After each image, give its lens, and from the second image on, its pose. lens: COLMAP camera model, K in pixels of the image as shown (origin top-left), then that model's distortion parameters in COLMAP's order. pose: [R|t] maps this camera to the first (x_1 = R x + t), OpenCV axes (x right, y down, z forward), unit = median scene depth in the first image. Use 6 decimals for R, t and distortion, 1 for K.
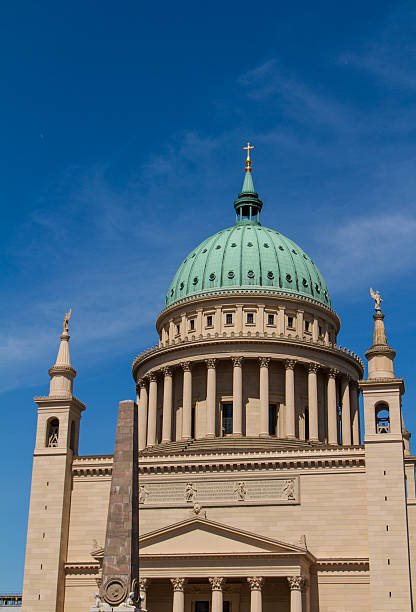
lens RADIAL K [[987.3, 0, 229.6], [0, 987.3, 306.0], [0, 0, 1]] dist [0.023663, -0.013944]
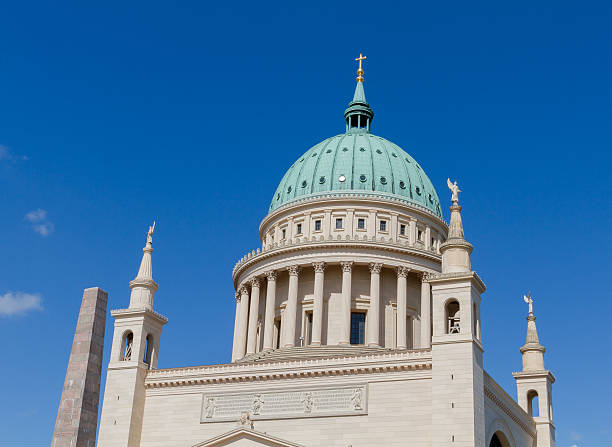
lens RADIAL K [[909.7, 0, 330.8], [0, 909.7, 223.4], [0, 0, 1]] dist [0.046934, 0.033110]
pose [[0.981401, -0.049014, -0.185608, 0.192563], [0.039694, 0.997773, -0.053602, 0.064777], [0.187822, 0.045238, 0.981161, 0.152601]]
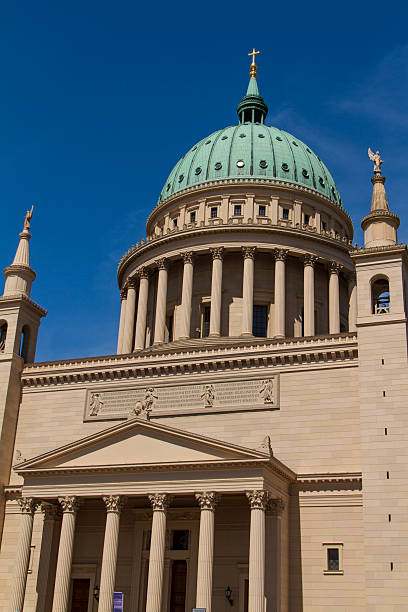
lens RADIAL K [[804.1, 0, 225.2], [0, 804.1, 306.7], [0, 0, 1]] dist [0.001755, 0.006930]
pose [[0.990303, -0.031815, -0.135231, 0.112149], [0.026797, 0.998889, -0.038764, 0.135429], [0.136314, 0.034764, 0.990056, 0.335339]]
